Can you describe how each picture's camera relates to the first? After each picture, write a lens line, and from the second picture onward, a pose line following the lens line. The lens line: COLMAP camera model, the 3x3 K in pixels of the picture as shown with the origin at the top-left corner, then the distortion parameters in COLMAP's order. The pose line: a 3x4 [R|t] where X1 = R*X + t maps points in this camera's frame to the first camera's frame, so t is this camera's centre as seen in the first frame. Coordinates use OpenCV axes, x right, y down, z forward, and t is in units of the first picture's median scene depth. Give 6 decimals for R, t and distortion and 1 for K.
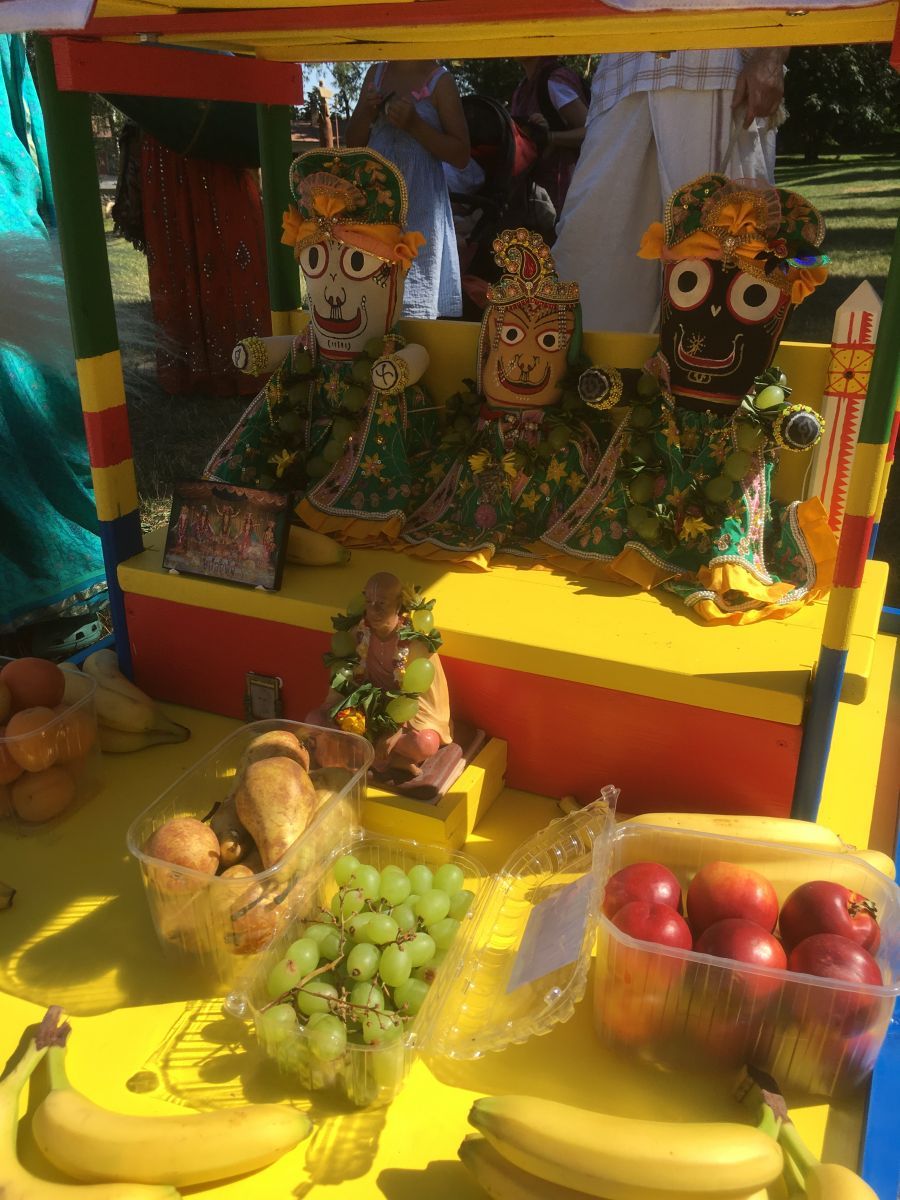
lens RADIAL K [[1051.9, 0, 450.5], [0, 1051.9, 606.9], [0, 0, 1]] dist [0.055477, -0.072718]
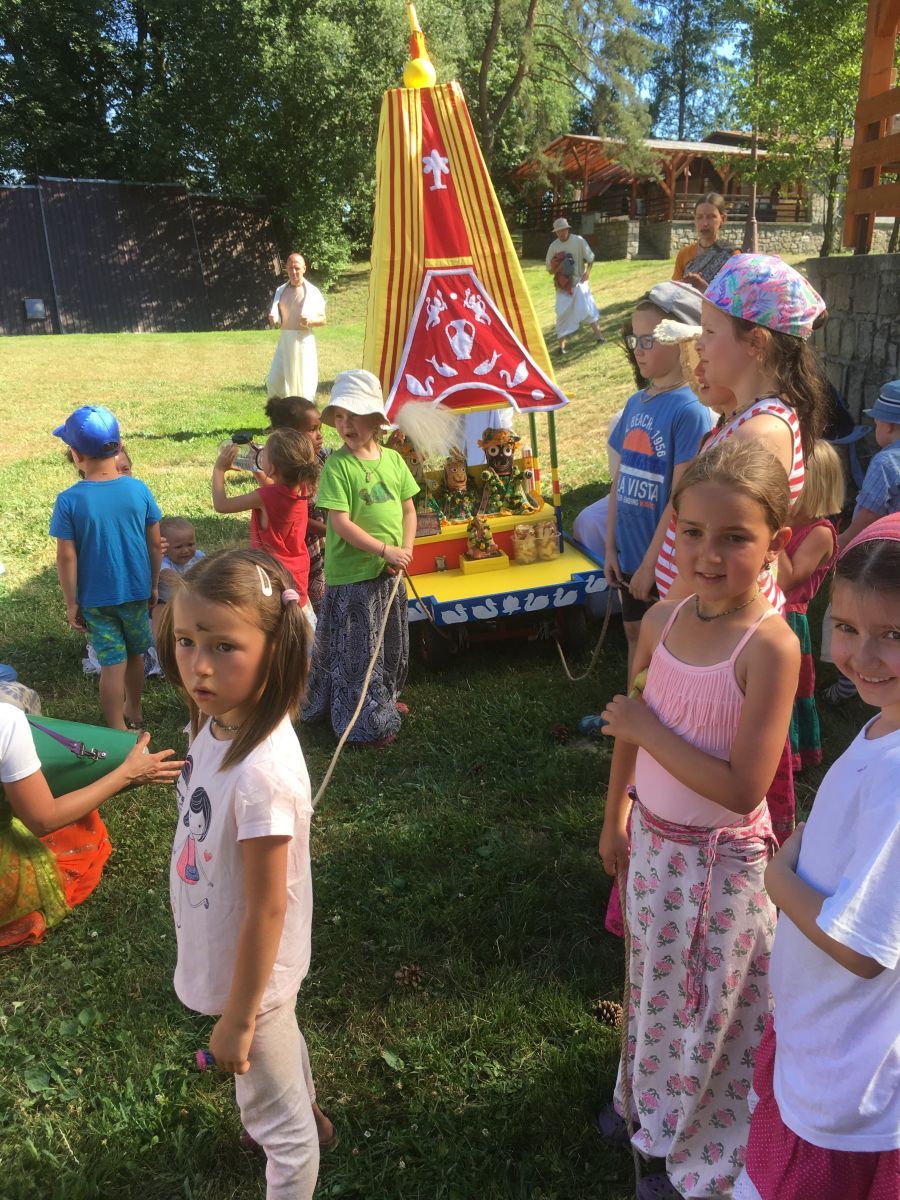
lens RADIAL K [[1051.9, 0, 451.3], [0, 1051.9, 611.7], [0, 0, 1]] dist [0.055477, -0.072718]
pose [[0.827865, -0.250881, 0.501695, -2.151671], [0.328893, 0.941630, -0.071842, 0.551632], [-0.454387, 0.224479, 0.862056, -2.407019]]
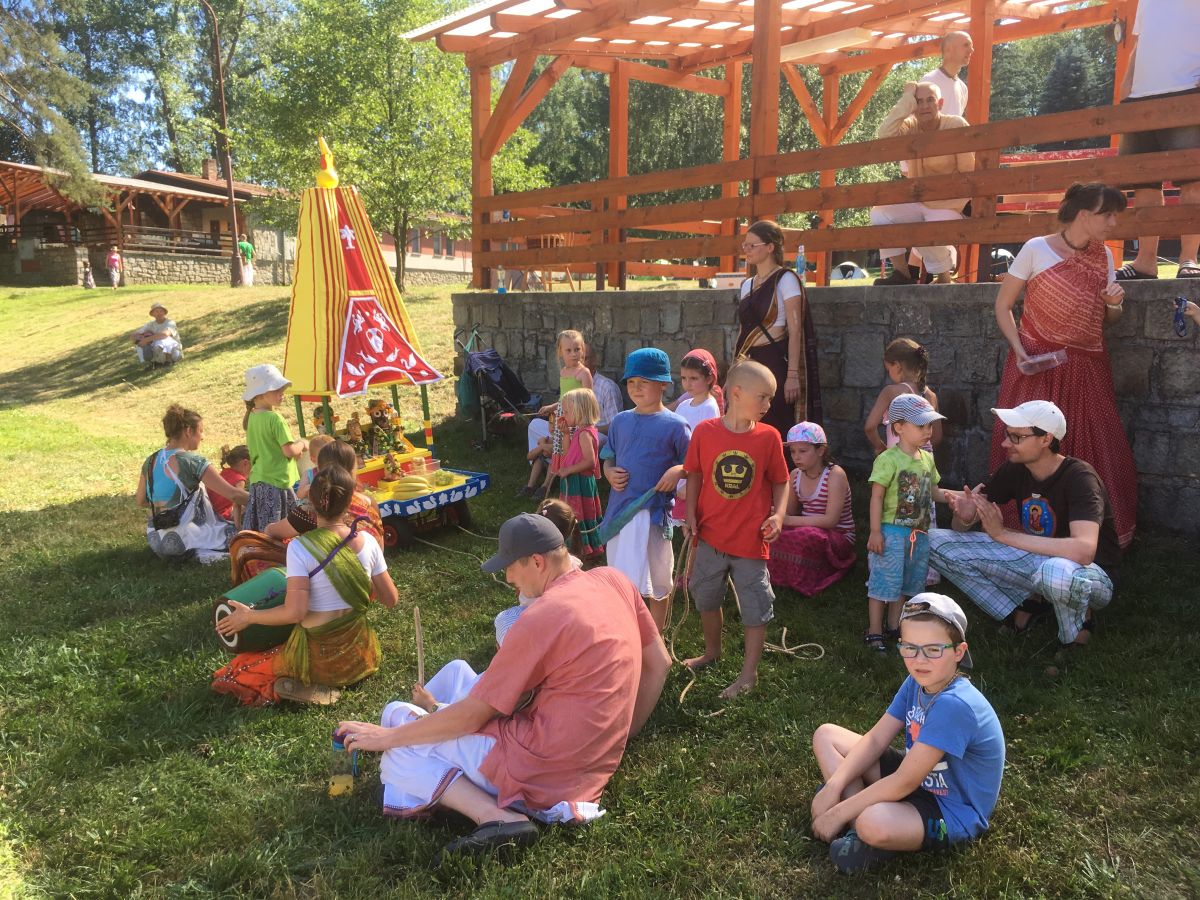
lens RADIAL K [[1051.9, 0, 591.4], [0, 1051.9, 442.6], [0, 0, 1]] dist [0.055477, -0.072718]
pose [[0.330372, -0.201969, 0.921989, -5.070947], [0.465709, 0.884529, 0.026887, 0.292549], [-0.820956, 0.420496, 0.386282, -2.420063]]
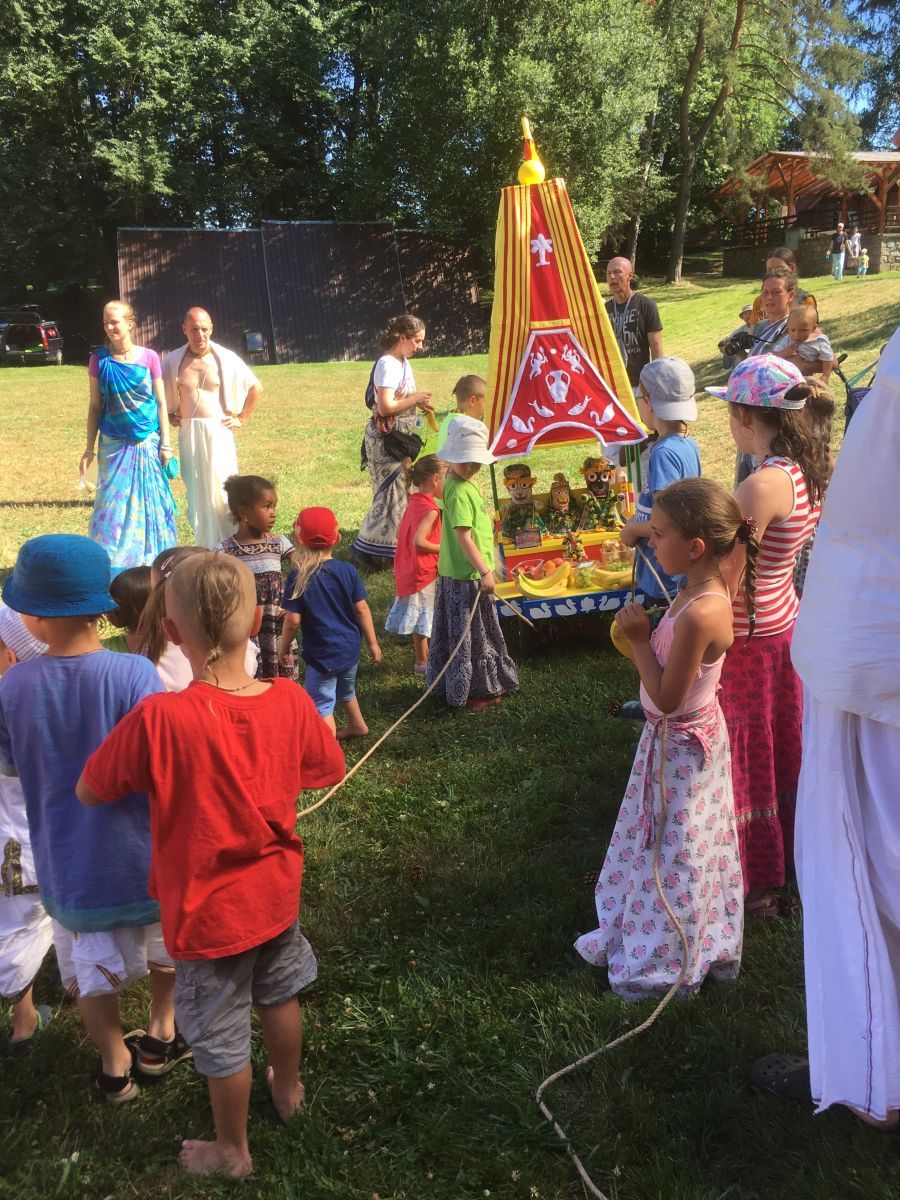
lens RADIAL K [[1051.9, 0, 441.3], [0, 1051.9, 606.8], [0, 0, 1]] dist [0.055477, -0.072718]
pose [[0.916088, -0.214399, 0.338846, -2.209553], [0.278107, 0.948490, -0.151736, 0.830699], [-0.288859, 0.233239, 0.928526, -3.254452]]
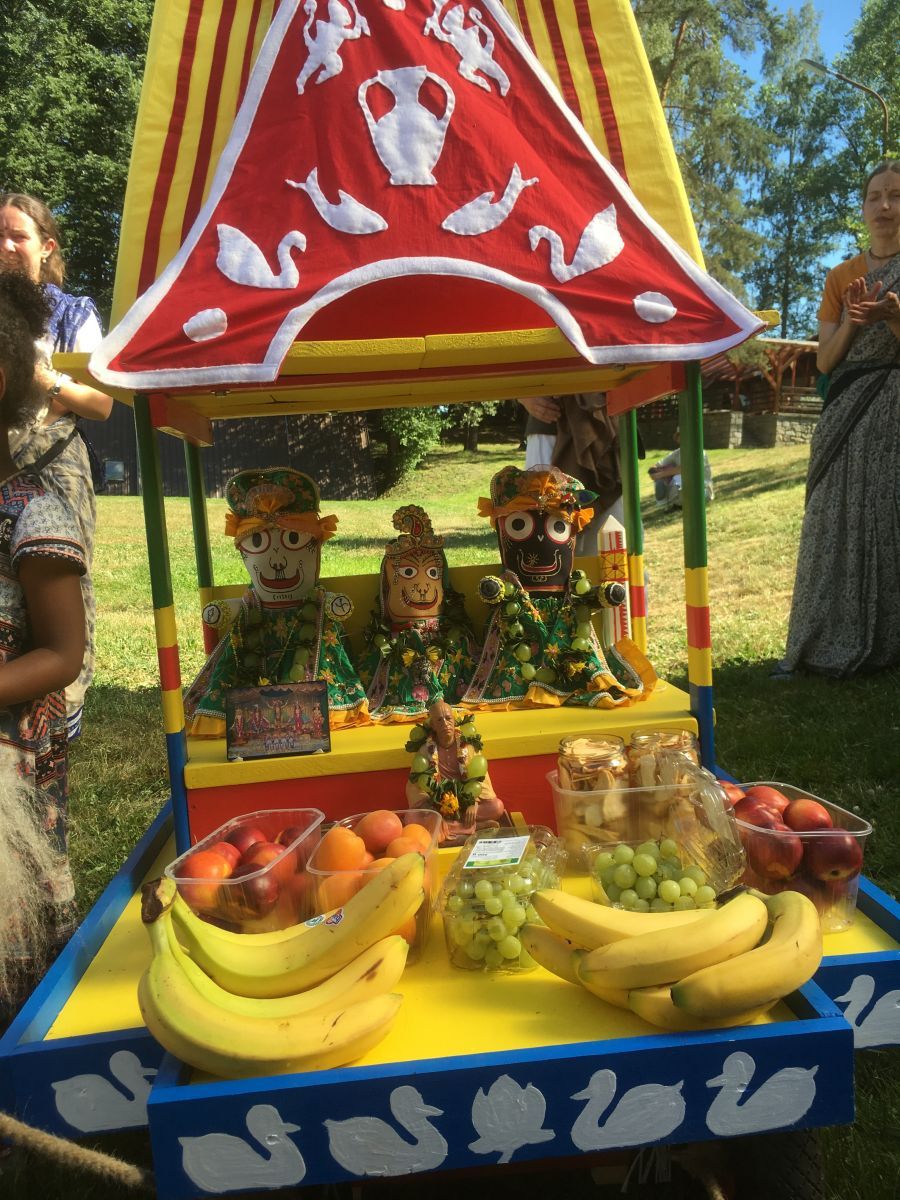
lens RADIAL K [[1068.5, 0, 445.0], [0, 1068.5, 594.9], [0, 0, 1]] dist [0.051870, -0.005216]
pose [[0.879589, -0.109026, 0.463072, -0.594827], [0.260168, 0.925169, -0.276358, 0.198945], [-0.398290, 0.363559, 0.842134, -0.271551]]
